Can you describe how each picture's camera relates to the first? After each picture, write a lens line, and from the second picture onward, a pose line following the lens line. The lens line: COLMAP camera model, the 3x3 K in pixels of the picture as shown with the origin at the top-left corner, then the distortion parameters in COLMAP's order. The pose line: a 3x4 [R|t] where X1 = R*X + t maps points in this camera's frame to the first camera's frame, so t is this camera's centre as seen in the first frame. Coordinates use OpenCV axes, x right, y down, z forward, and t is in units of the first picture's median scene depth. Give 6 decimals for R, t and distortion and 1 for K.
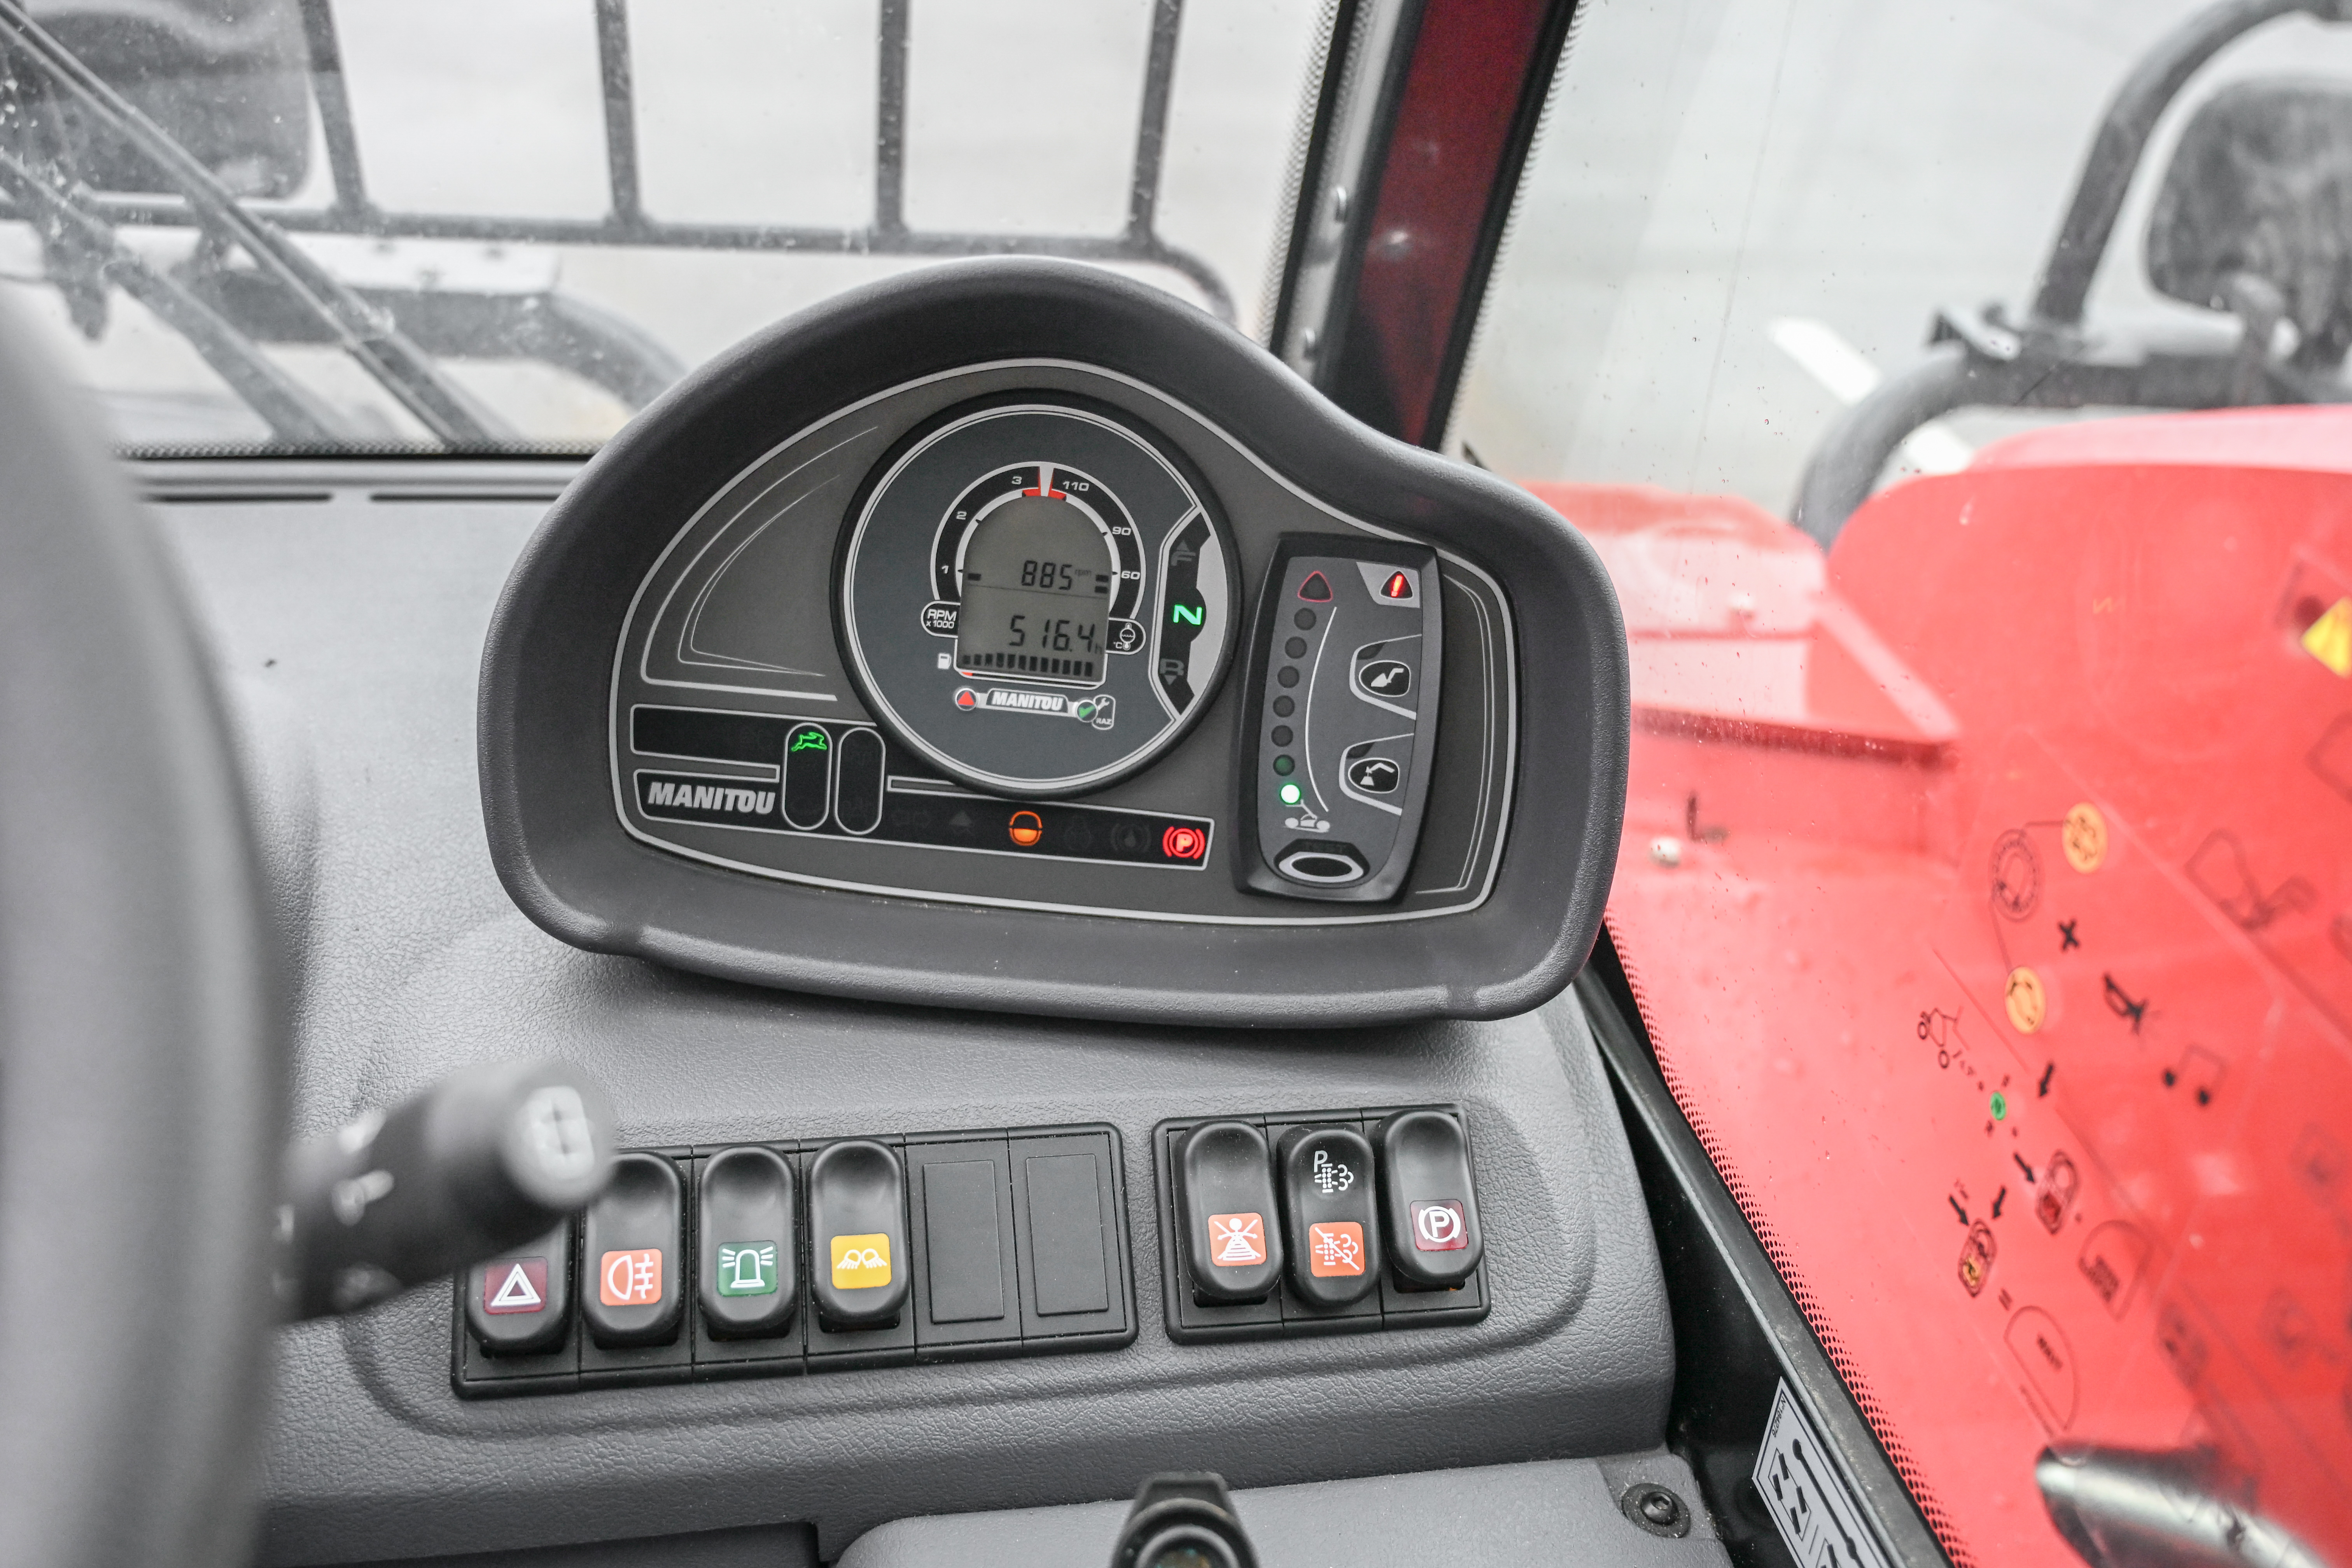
lens RADIAL K [[2174.3, 0, 1178.7], [0, 2174.3, 788.1], [0, 0, 1]] dist [0.000541, 0.000000]
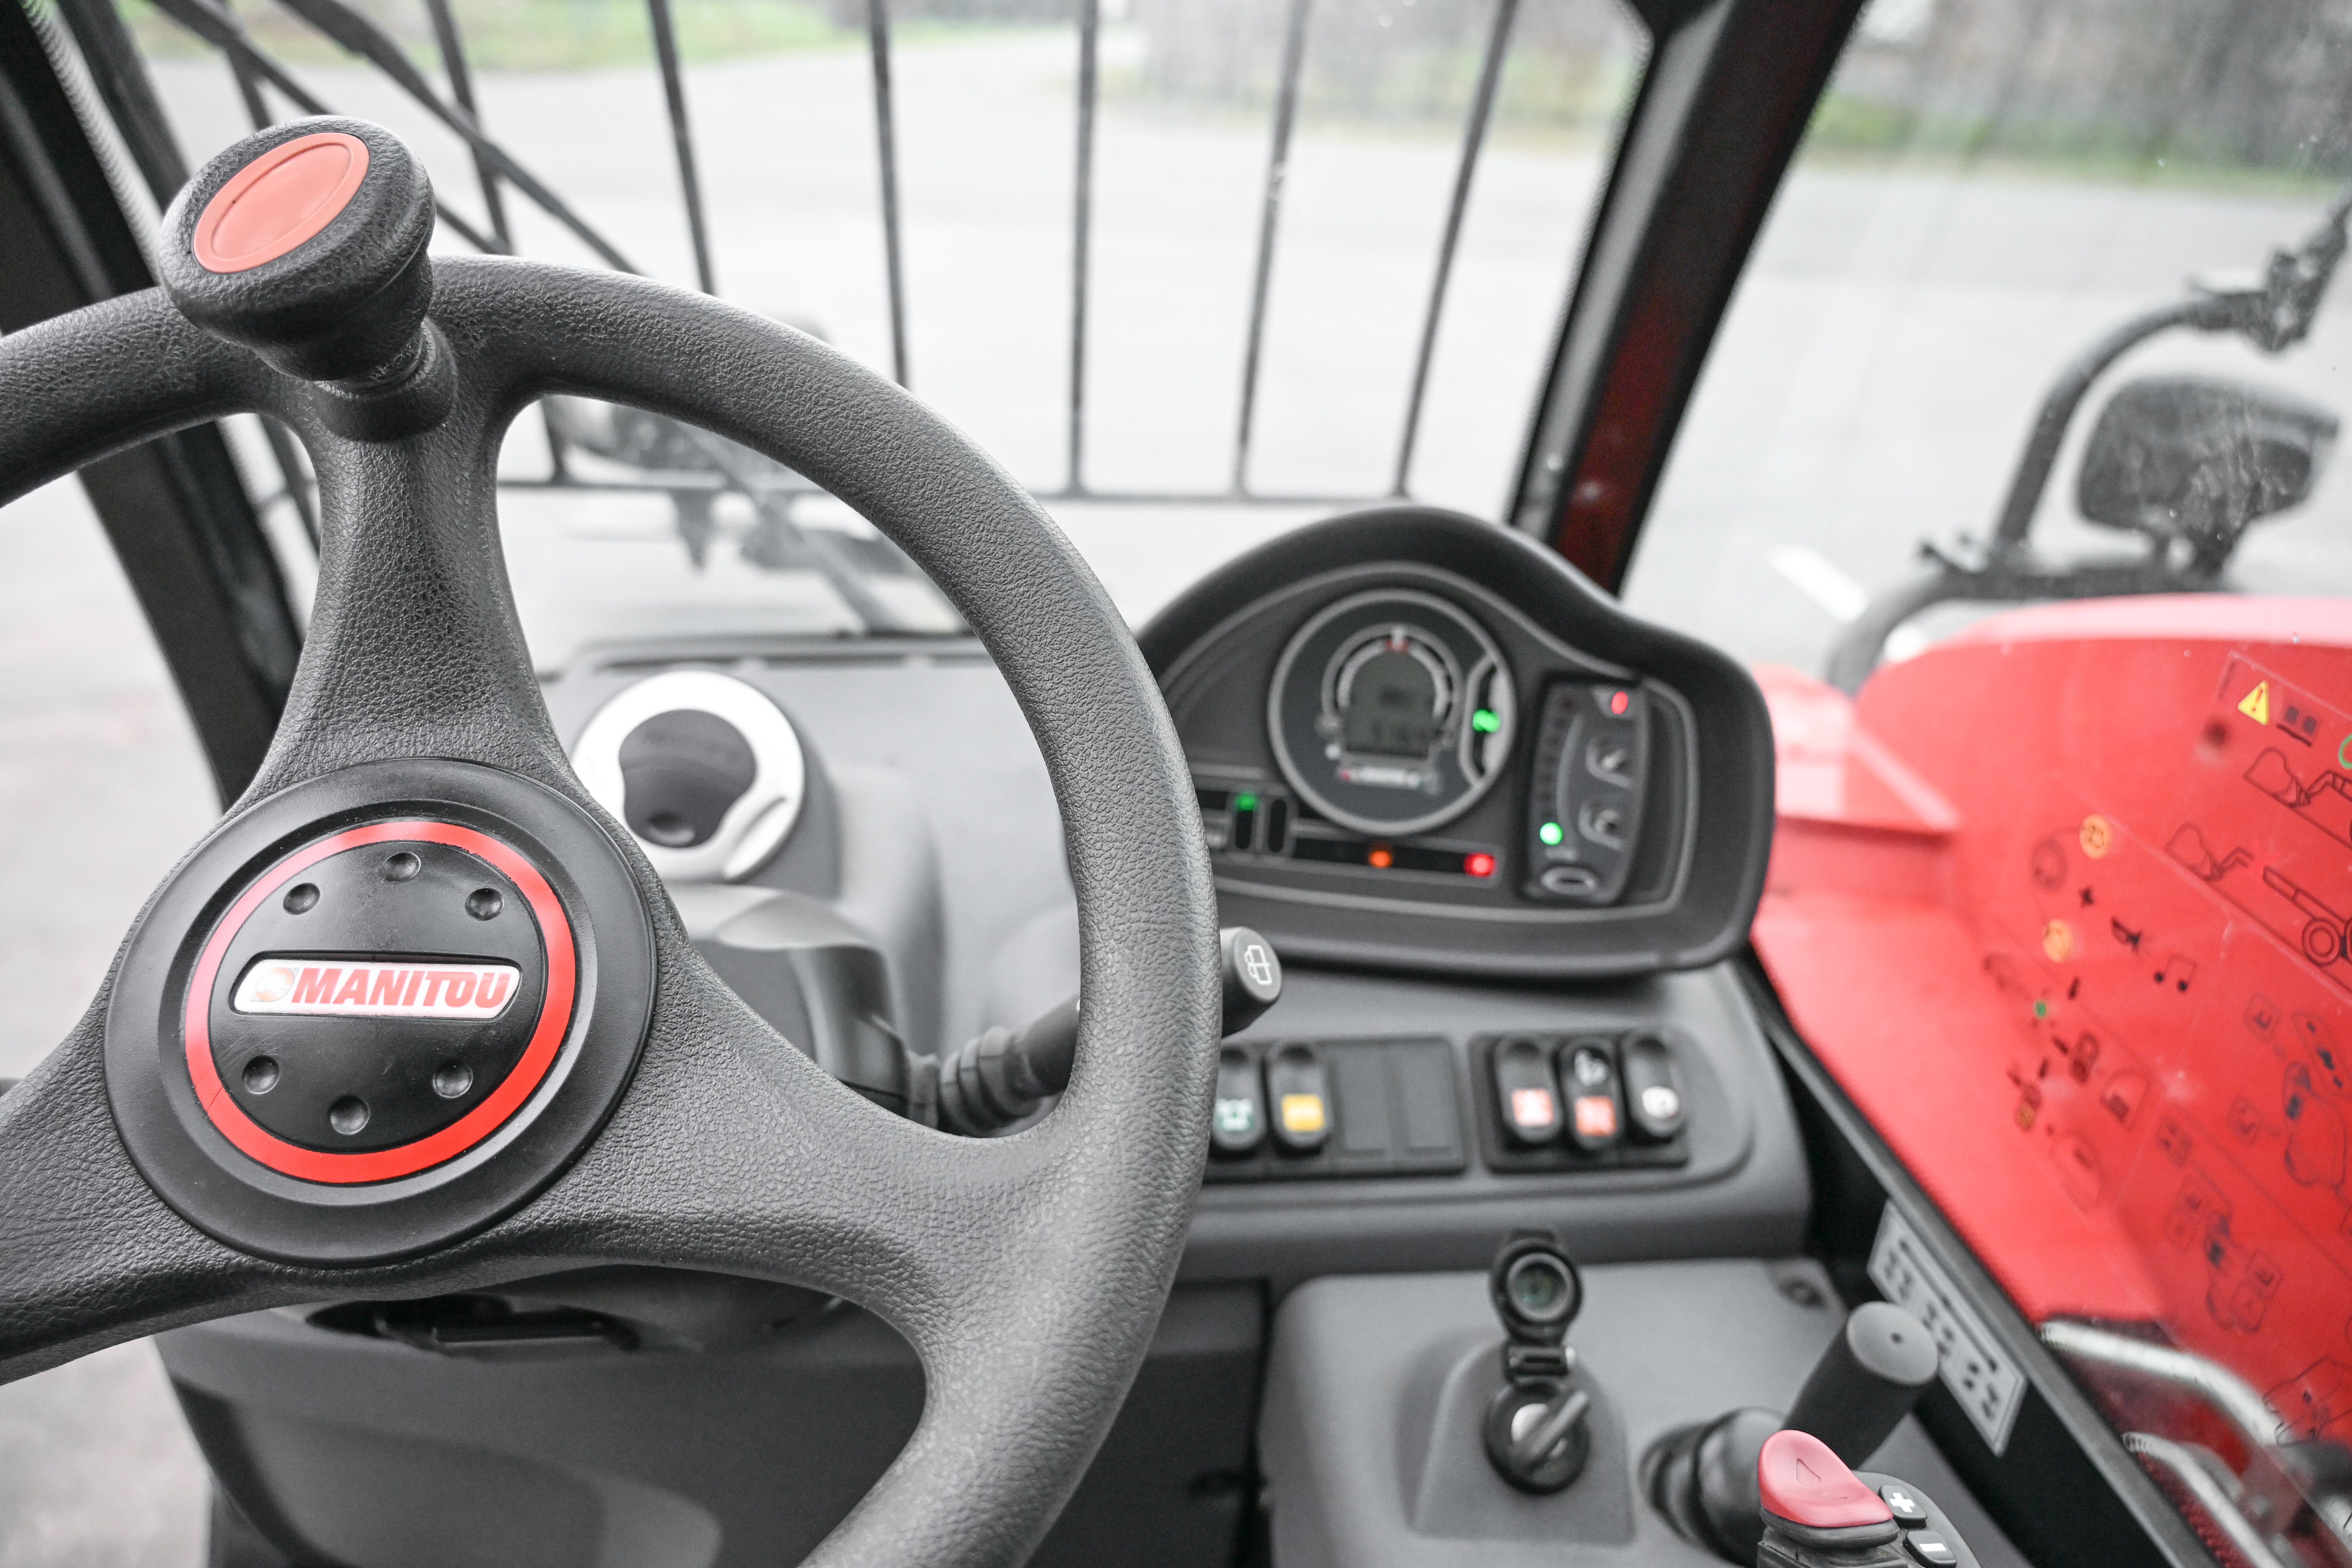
lens RADIAL K [[1601.1, 0, 1170.9], [0, 1601.1, 778.2], [0, 0, 1]] dist [0.003214, 0.009292]
pose [[0.996192, -0.000583, -0.087190, -0.126706], [-0.006087, 0.997073, -0.076211, 0.054607], [0.086980, 0.076452, 0.993272, -0.196580]]
